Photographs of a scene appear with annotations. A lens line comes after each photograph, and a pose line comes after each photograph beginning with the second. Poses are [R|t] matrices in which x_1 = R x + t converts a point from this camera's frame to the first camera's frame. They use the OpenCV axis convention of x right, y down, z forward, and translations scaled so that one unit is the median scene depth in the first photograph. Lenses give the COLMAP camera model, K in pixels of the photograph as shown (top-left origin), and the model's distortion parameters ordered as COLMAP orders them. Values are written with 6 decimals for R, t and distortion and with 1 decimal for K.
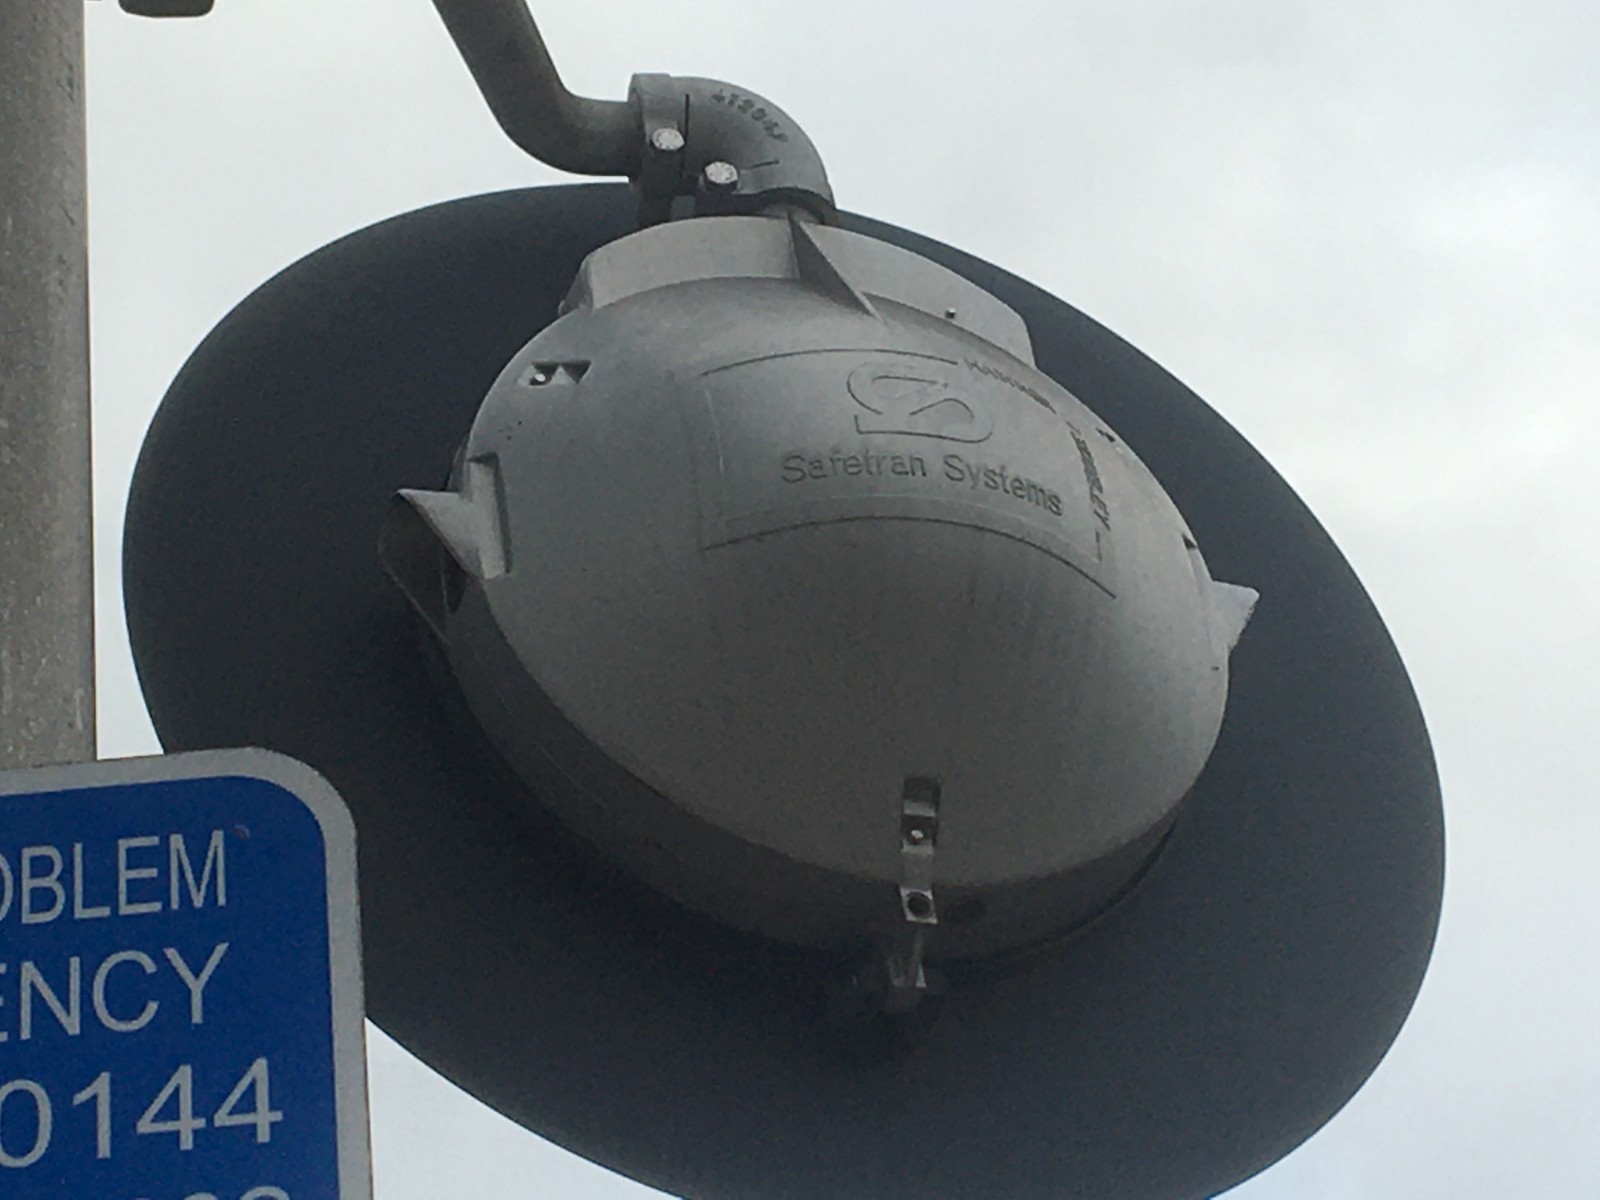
lens RADIAL K [[4677.8, 0, 800.0], [0, 4677.8, 600.0], [0, 0, 1]] dist [-0.026593, 0.031788]
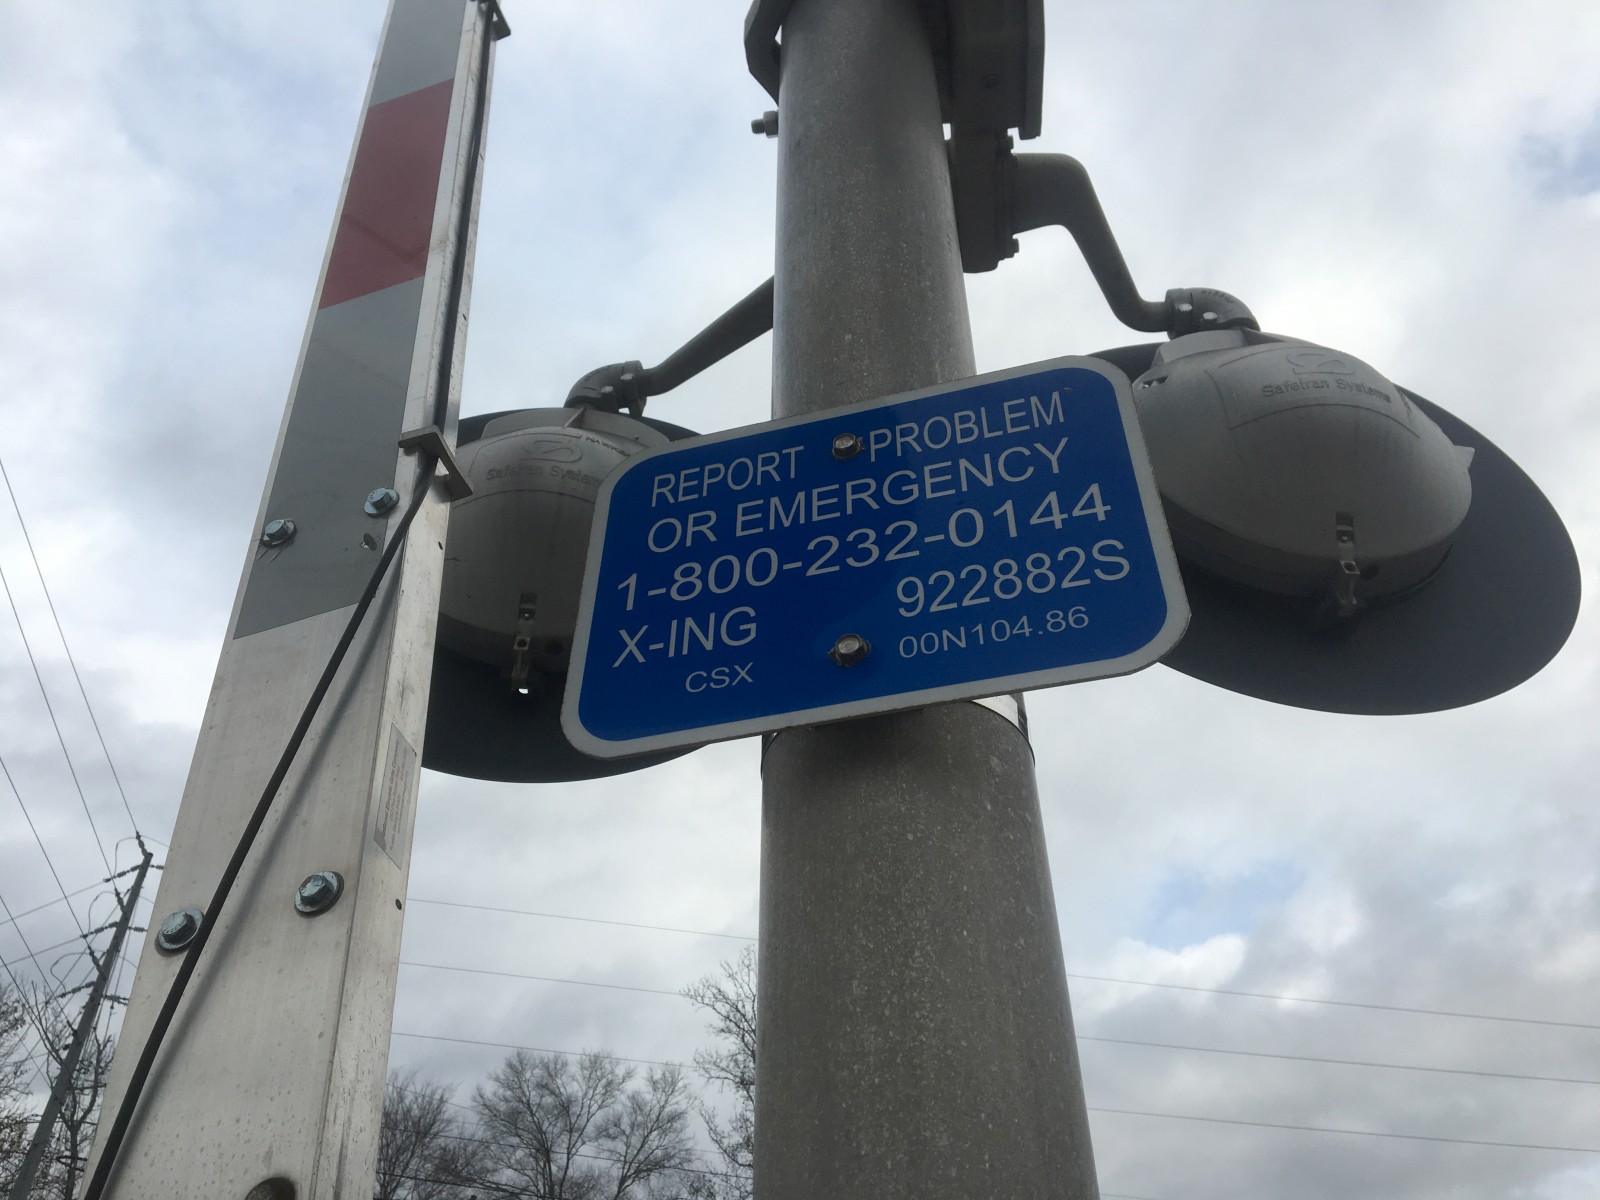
lens RADIAL K [[1319.8, 0, 777.6], [0, 1319.8, 599.2], [0, 0, 1]] dist [0.095277, -0.186147]
pose [[0.956646, -0.097672, -0.274386, -0.062856], [0.073742, 0.992623, -0.096238, 0.120816], [0.281762, 0.071832, 0.956792, 0.308770]]
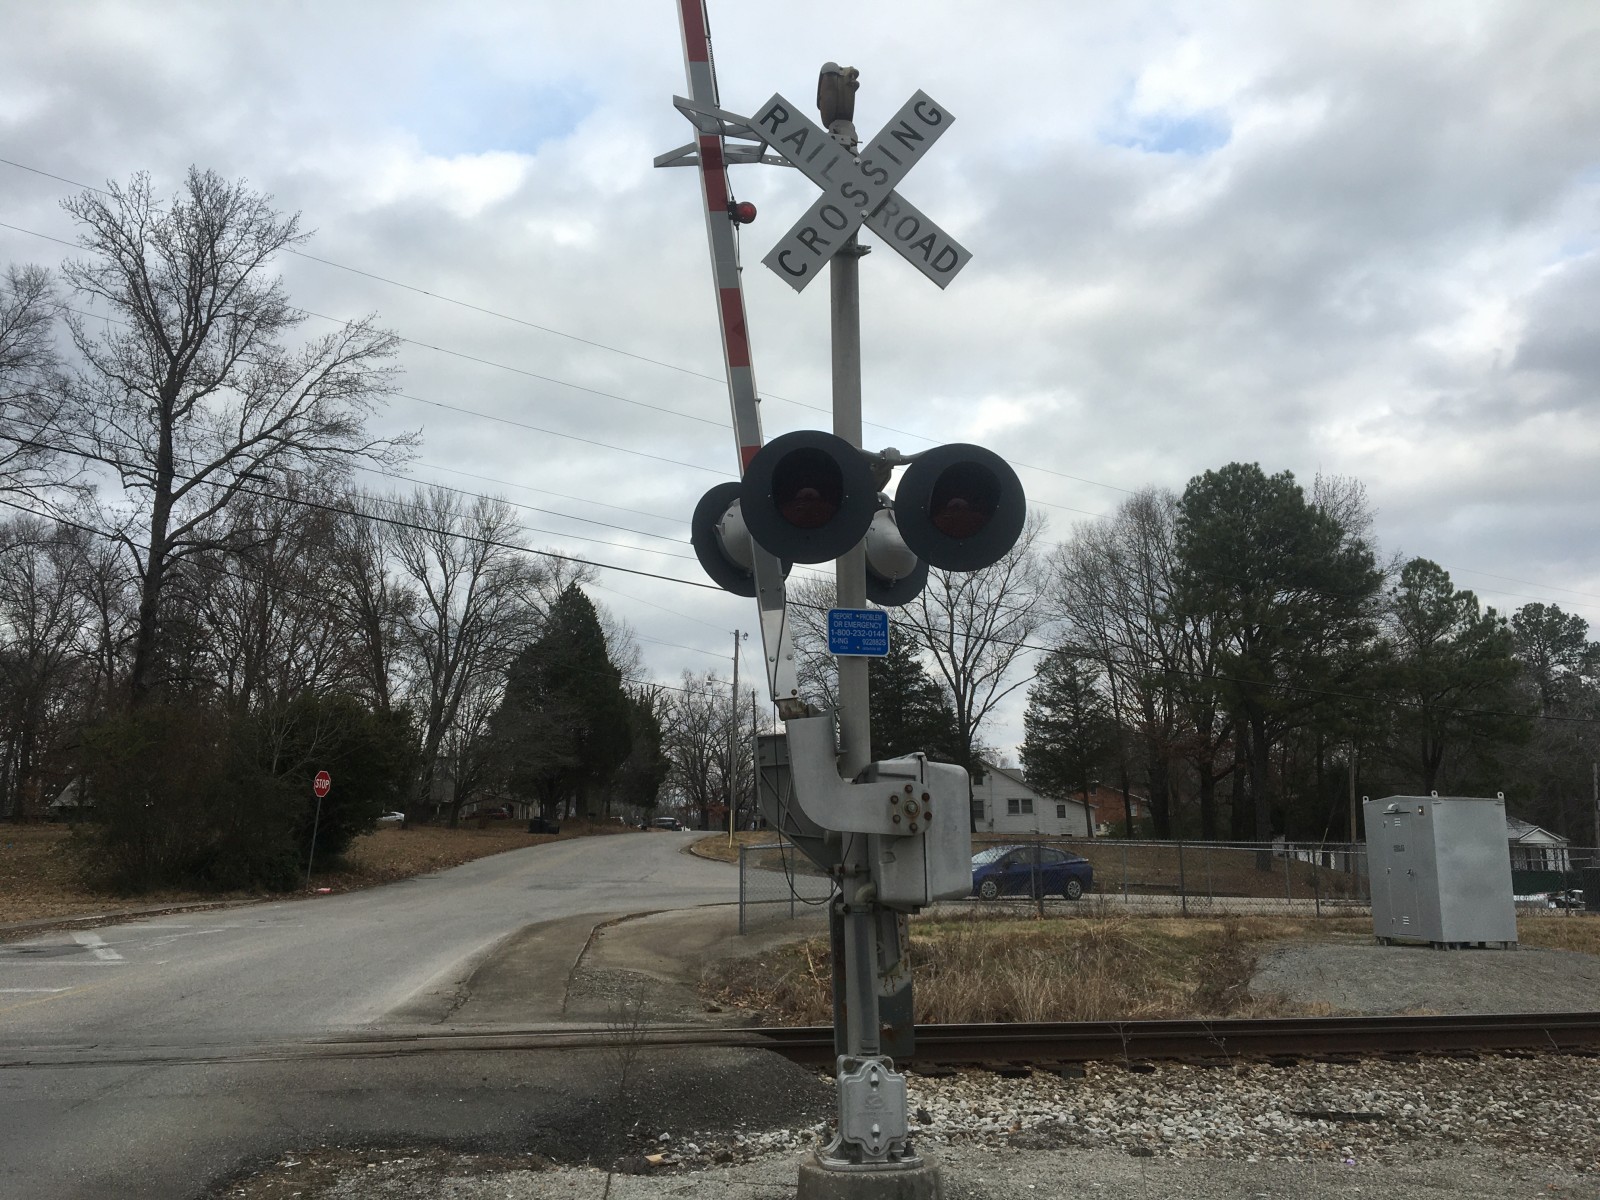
lens RADIAL K [[1304.2, 0, 800.6], [0, 1304.2, 589.9], [0, 0, 1]] dist [0.071145, -0.100393]
pose [[0.962878, 0.147993, 0.225754, -0.912300], [-0.227935, 0.893781, 0.386265, -1.096508], [-0.144610, -0.423384, 0.894334, -1.919224]]
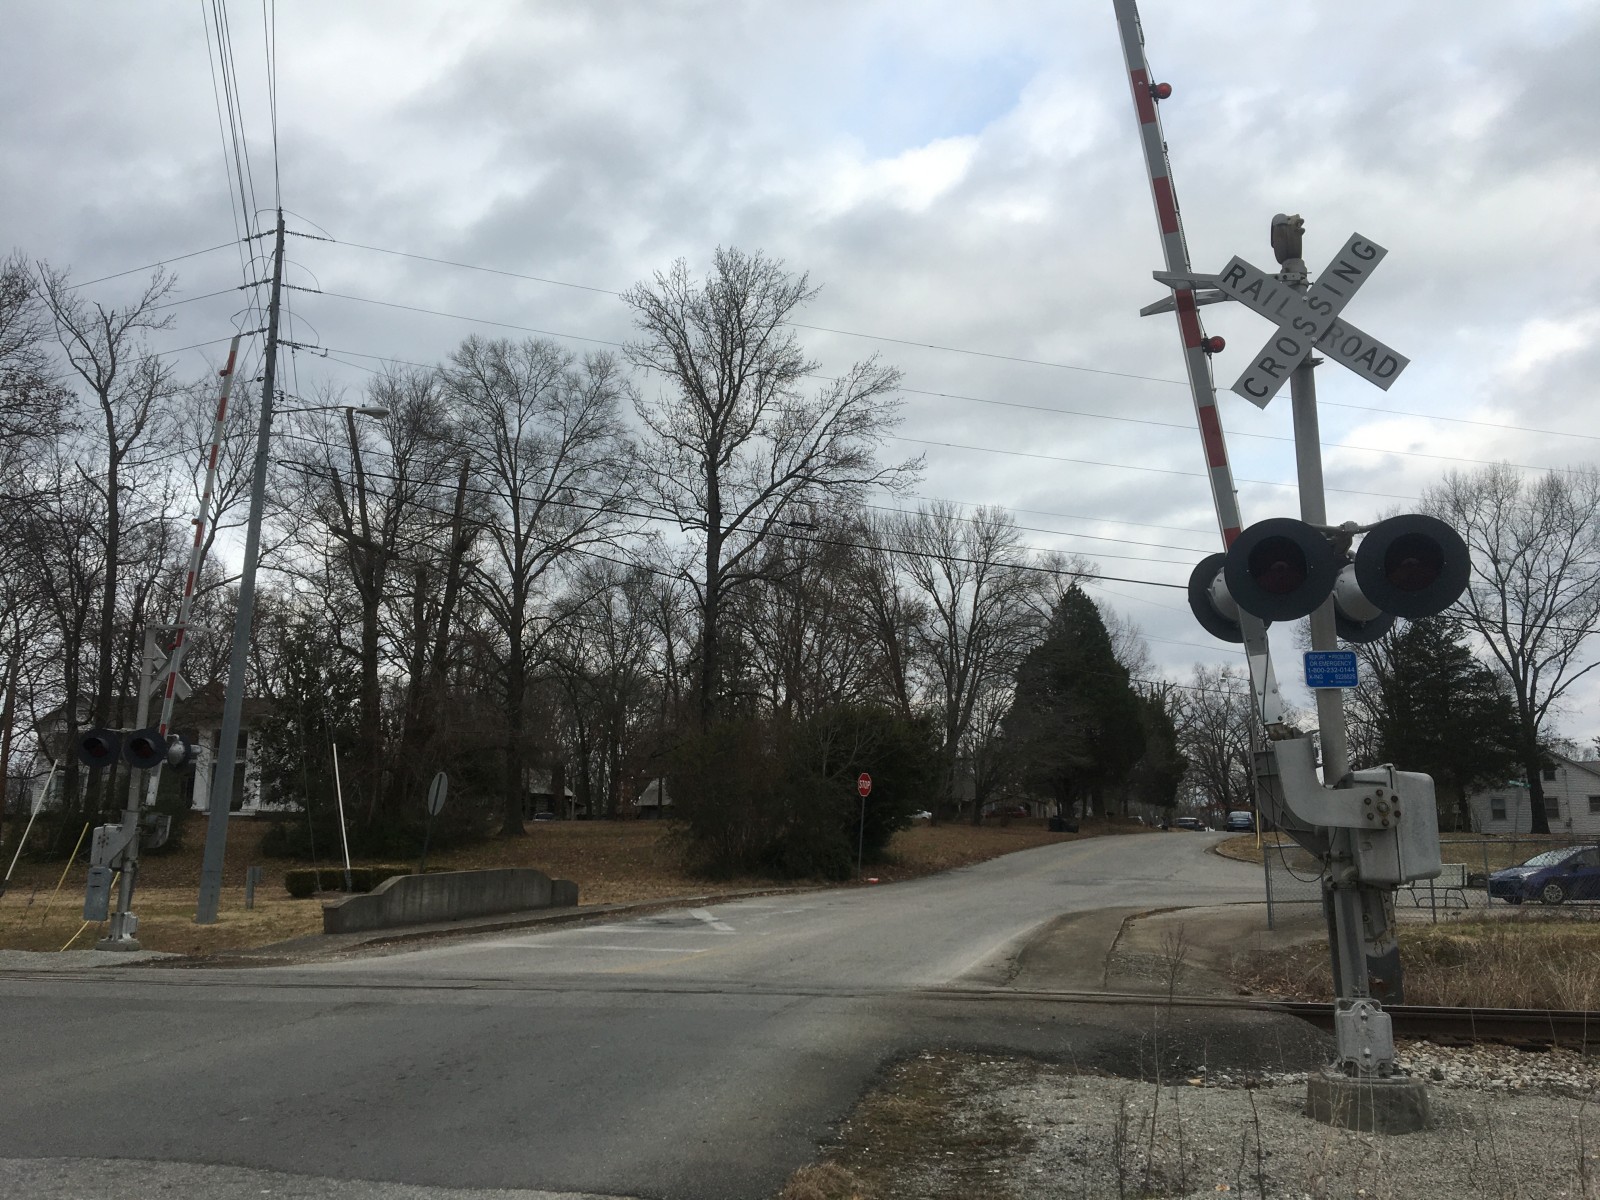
lens RADIAL K [[1314.8, 0, 789.7], [0, 1314.8, 594.0], [0, 0, 1]] dist [0.087820, -0.177749]
pose [[0.985084, 0.081423, -0.151591, -1.070266], [-0.007197, 0.899686, 0.436478, -1.724462], [0.171924, -0.428876, 0.886852, -2.857609]]
